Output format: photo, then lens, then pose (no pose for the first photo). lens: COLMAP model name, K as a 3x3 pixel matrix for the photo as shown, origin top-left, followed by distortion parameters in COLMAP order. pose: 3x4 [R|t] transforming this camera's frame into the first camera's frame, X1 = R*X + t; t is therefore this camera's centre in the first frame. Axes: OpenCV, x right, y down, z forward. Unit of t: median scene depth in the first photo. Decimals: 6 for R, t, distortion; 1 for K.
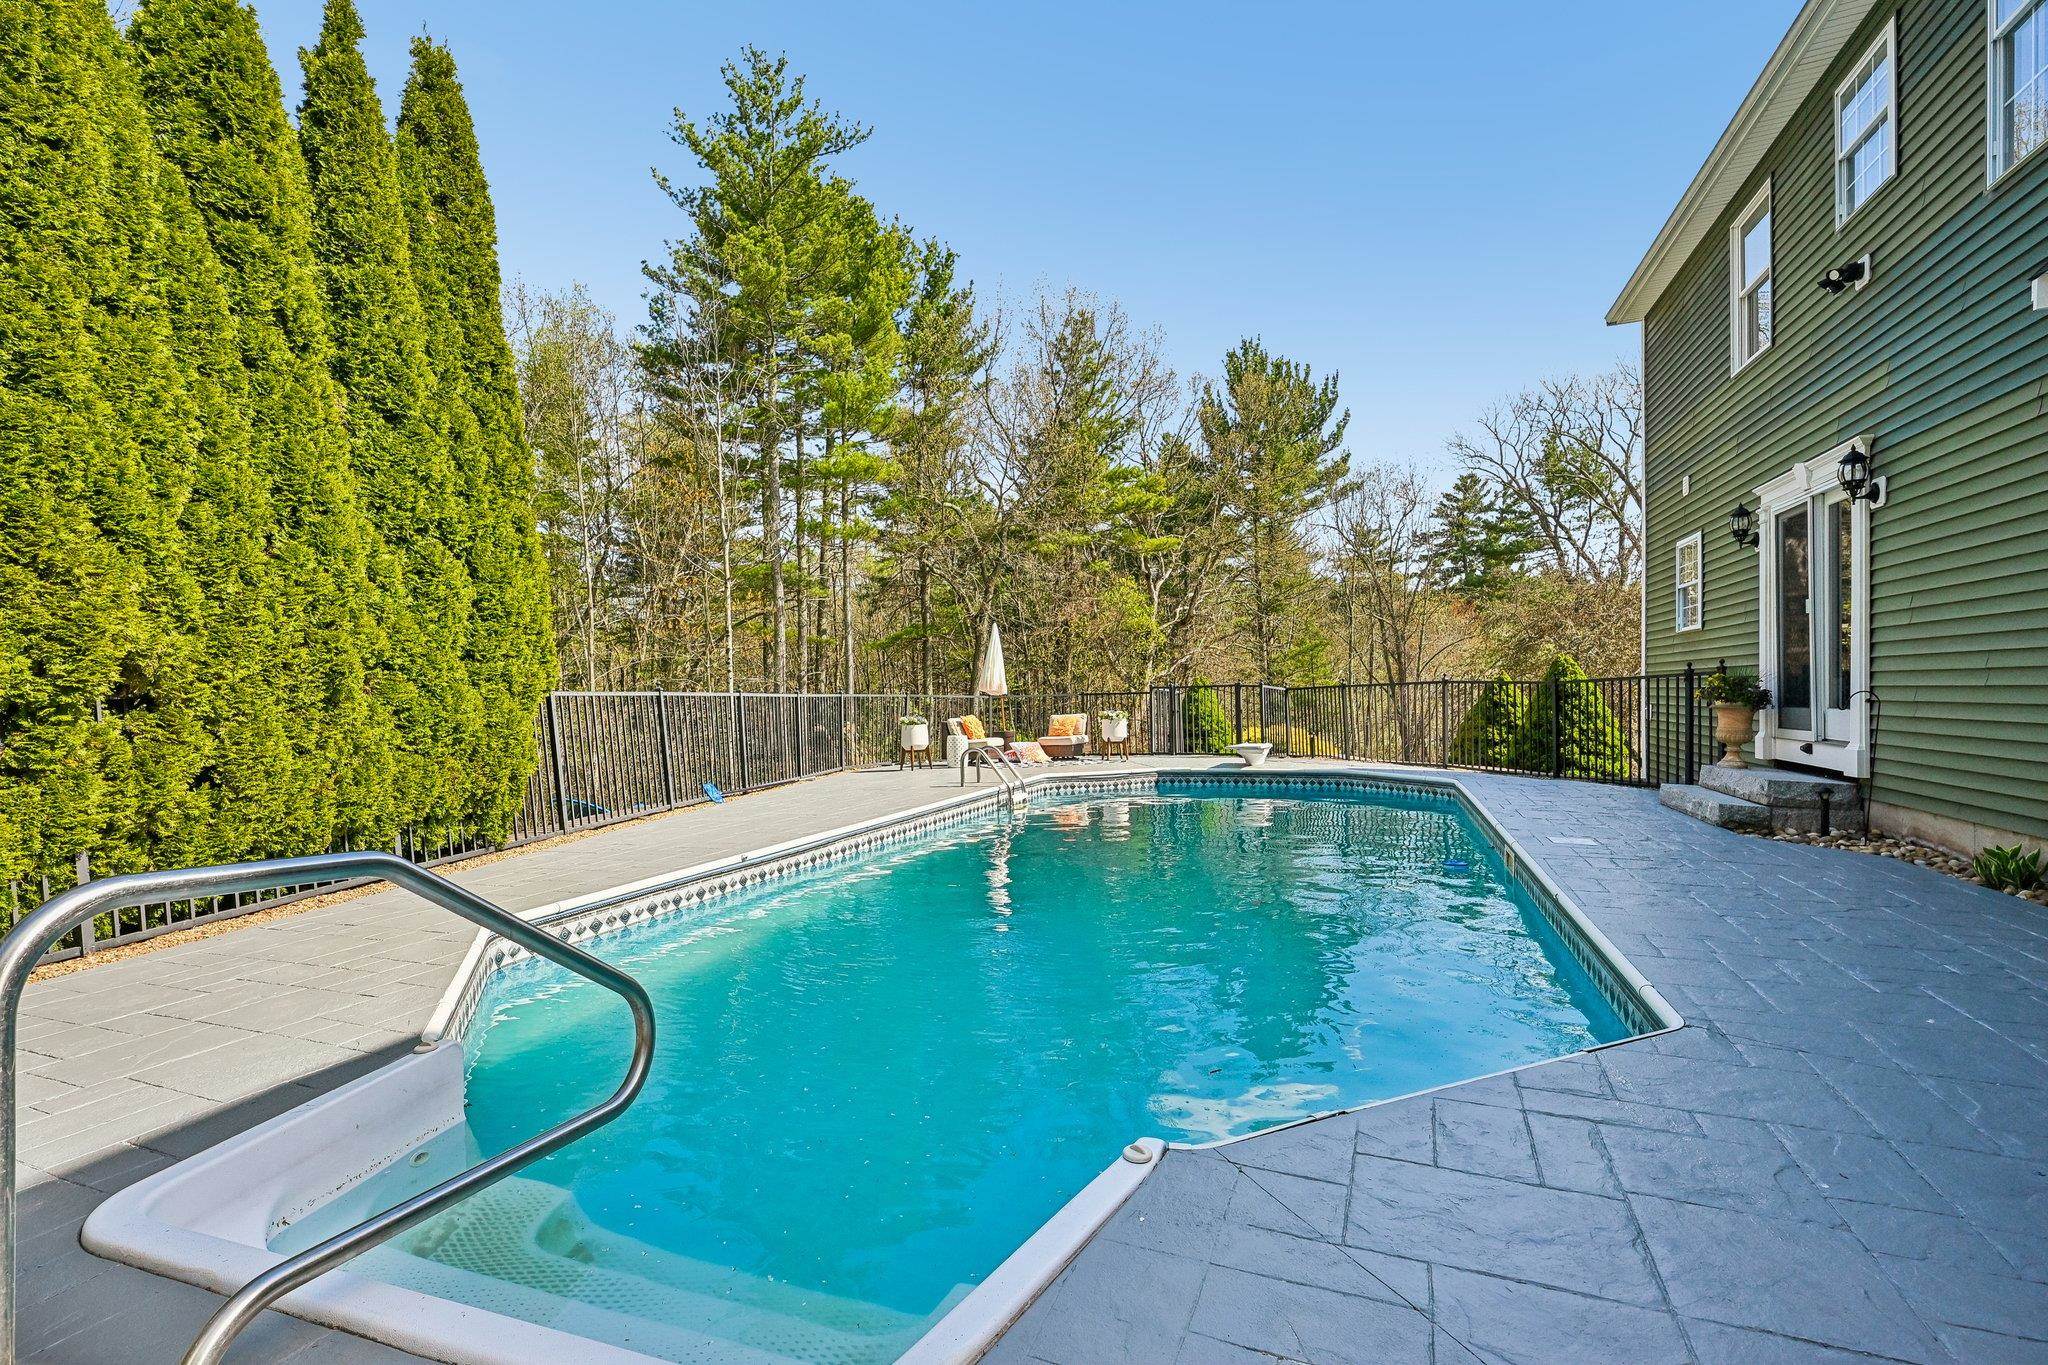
lens RADIAL K [[928.0, 0, 987.0], [0, 928.0, 729.3], [0, 0, 1]] dist [0.005137, -0.001209]
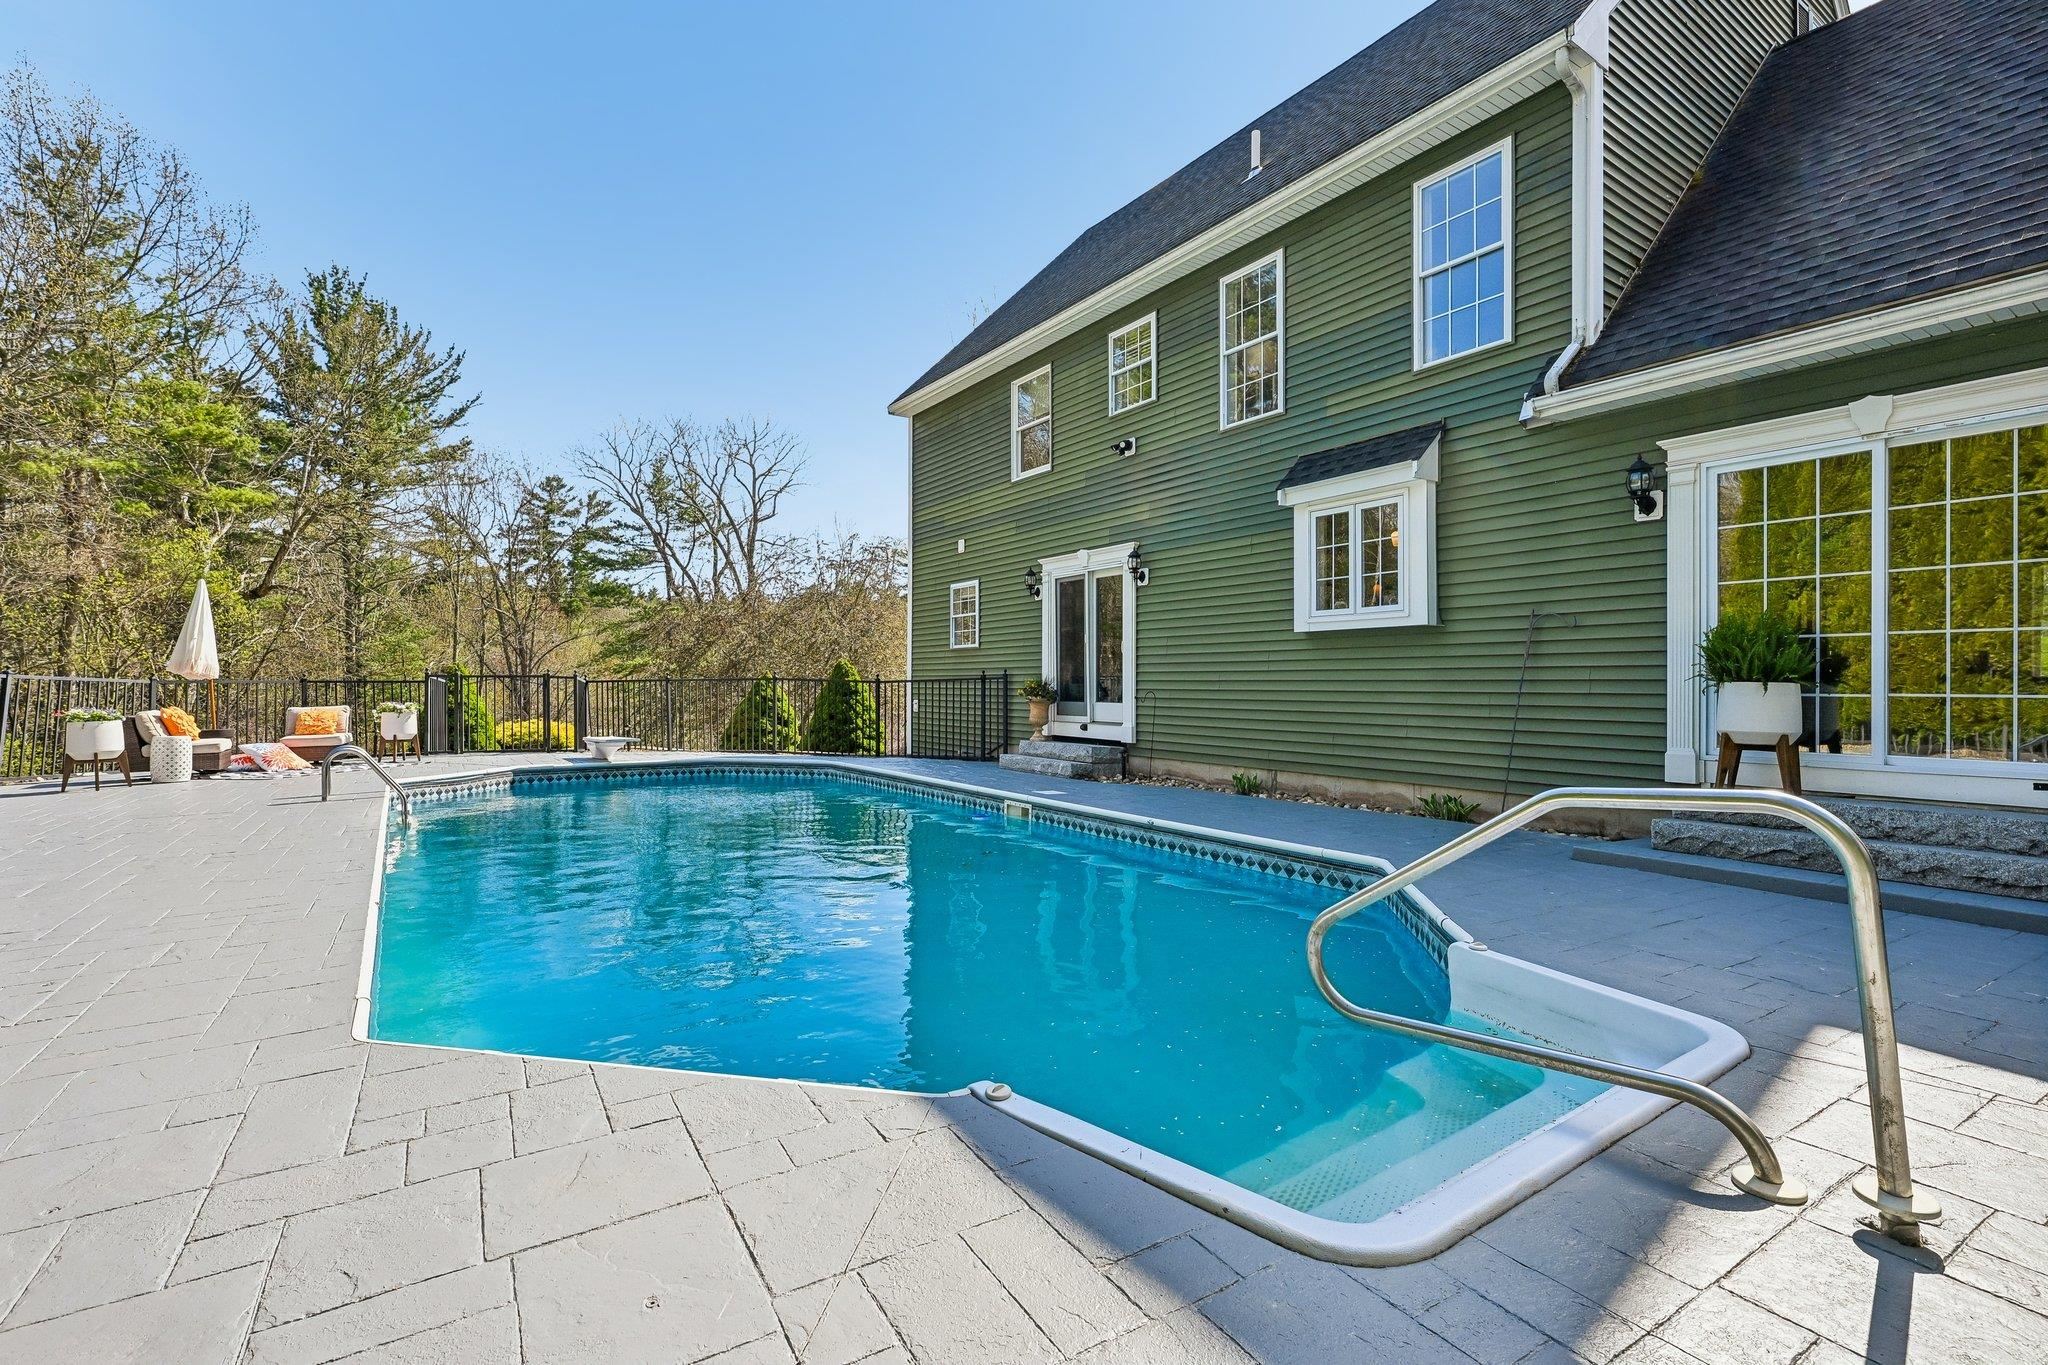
lens RADIAL K [[928.0, 0, 1006.9], [0, 928.0, 679.8], [0, 0, 1]] dist [0.005137, -0.001209]
pose [[0.564228, 0.029408, 0.825095, -0.279190], [0.013294, 0.998912, -0.044693, 0.004691], [-0.825512, 0.036186, 0.563223, 0.116886]]
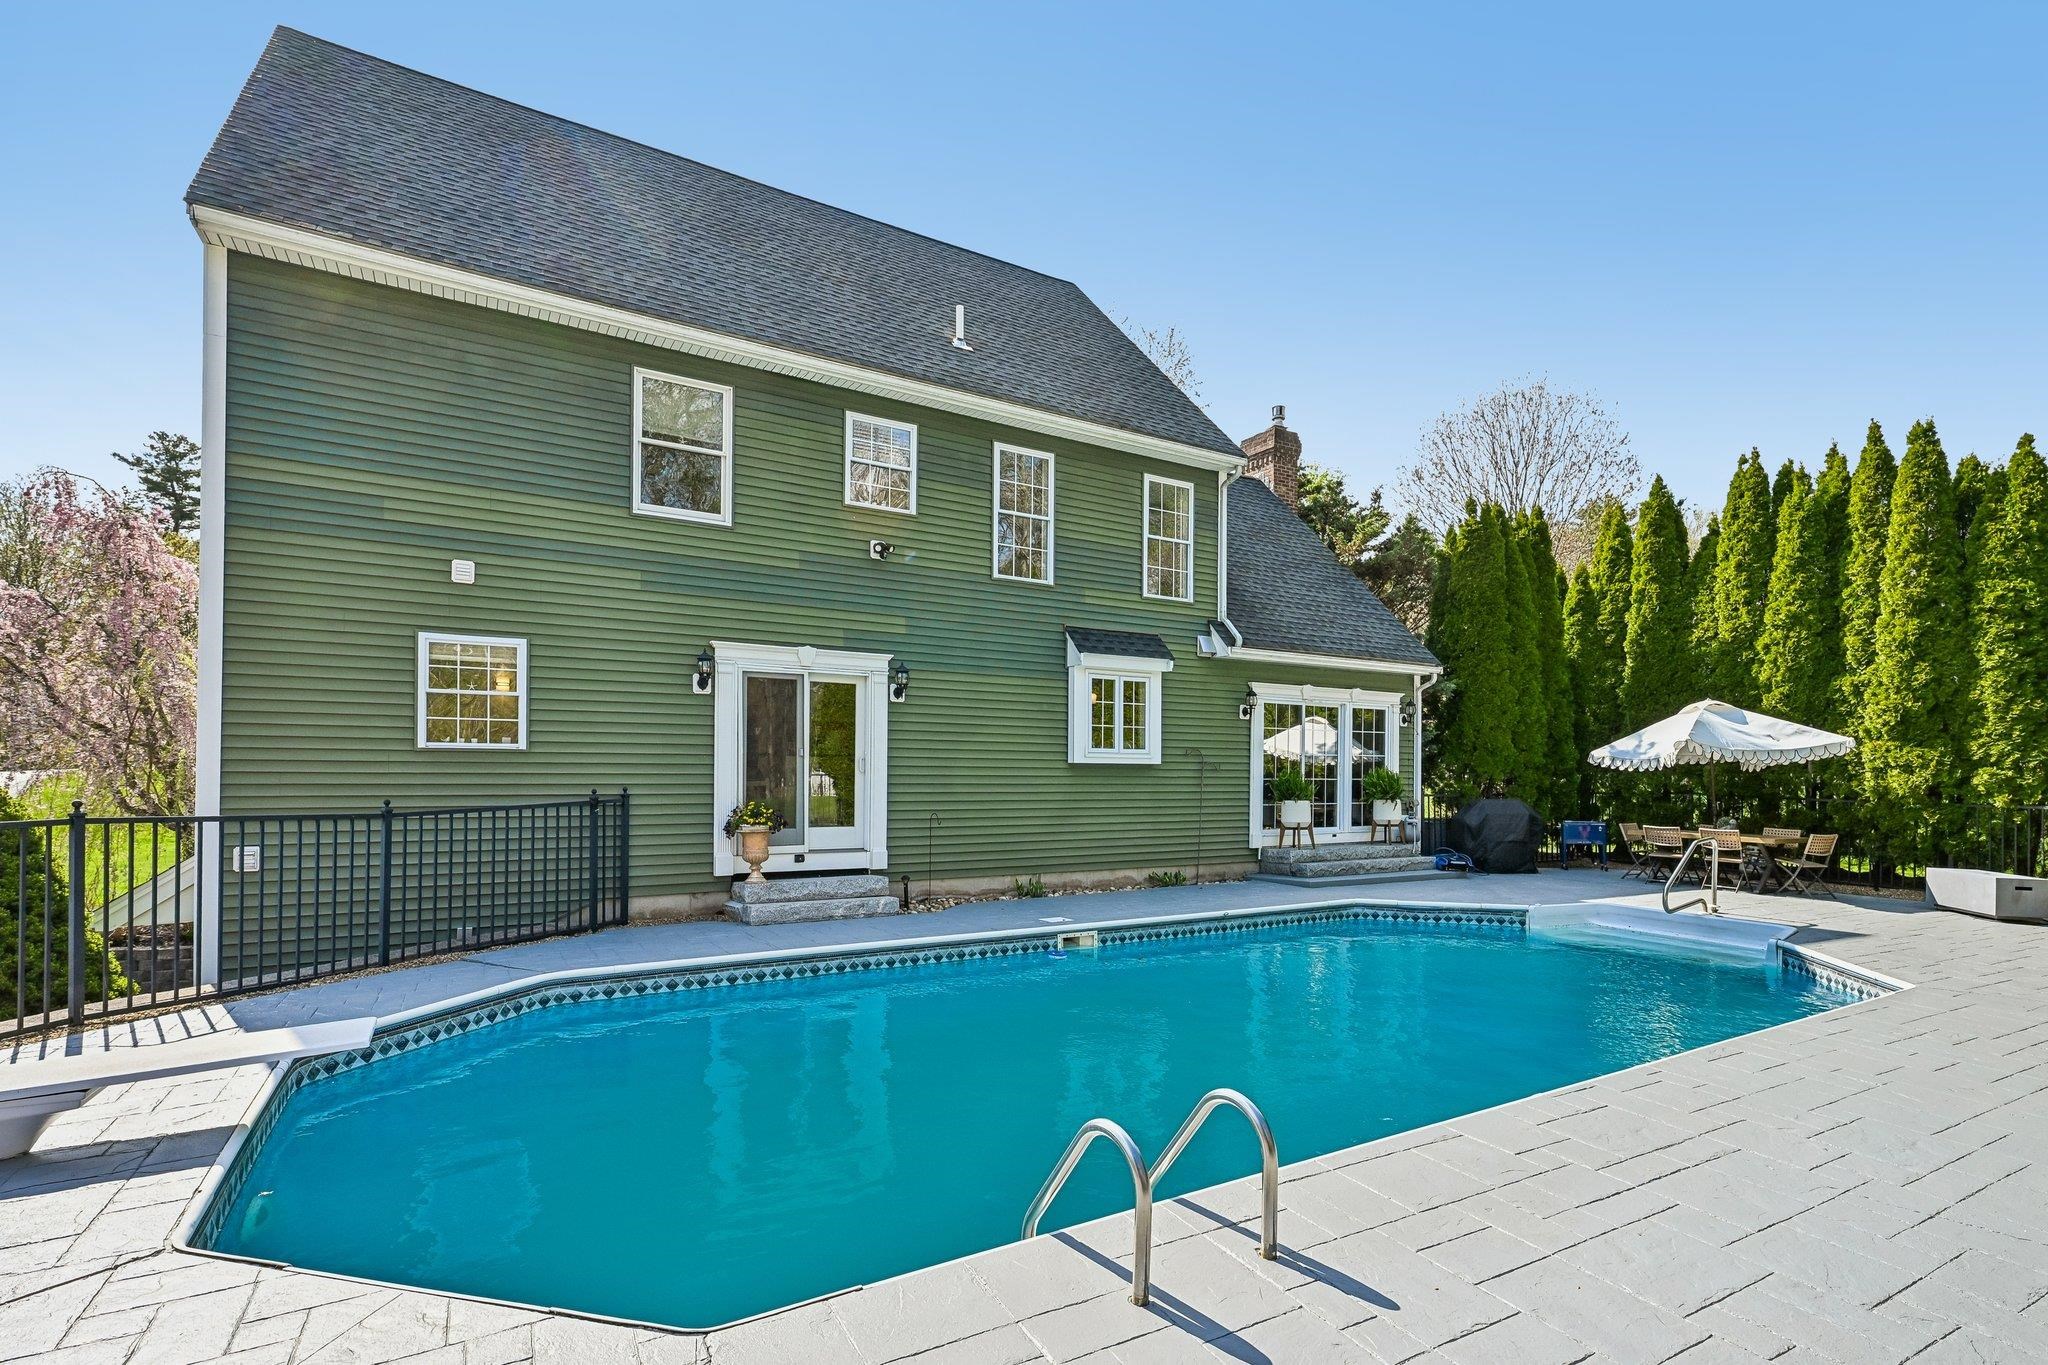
lens RADIAL K [[928.0, 0, 1022.0], [0, 928.0, 763.0], [0, 0, 1]] dist [0.005137, -0.001209]
pose [[-0.793333, 0.023138, 0.608347, -0.098954], [0.032228, 0.999472, 0.004013, -0.061045], [-0.607934, 0.022790, -0.793661, 1.023546]]
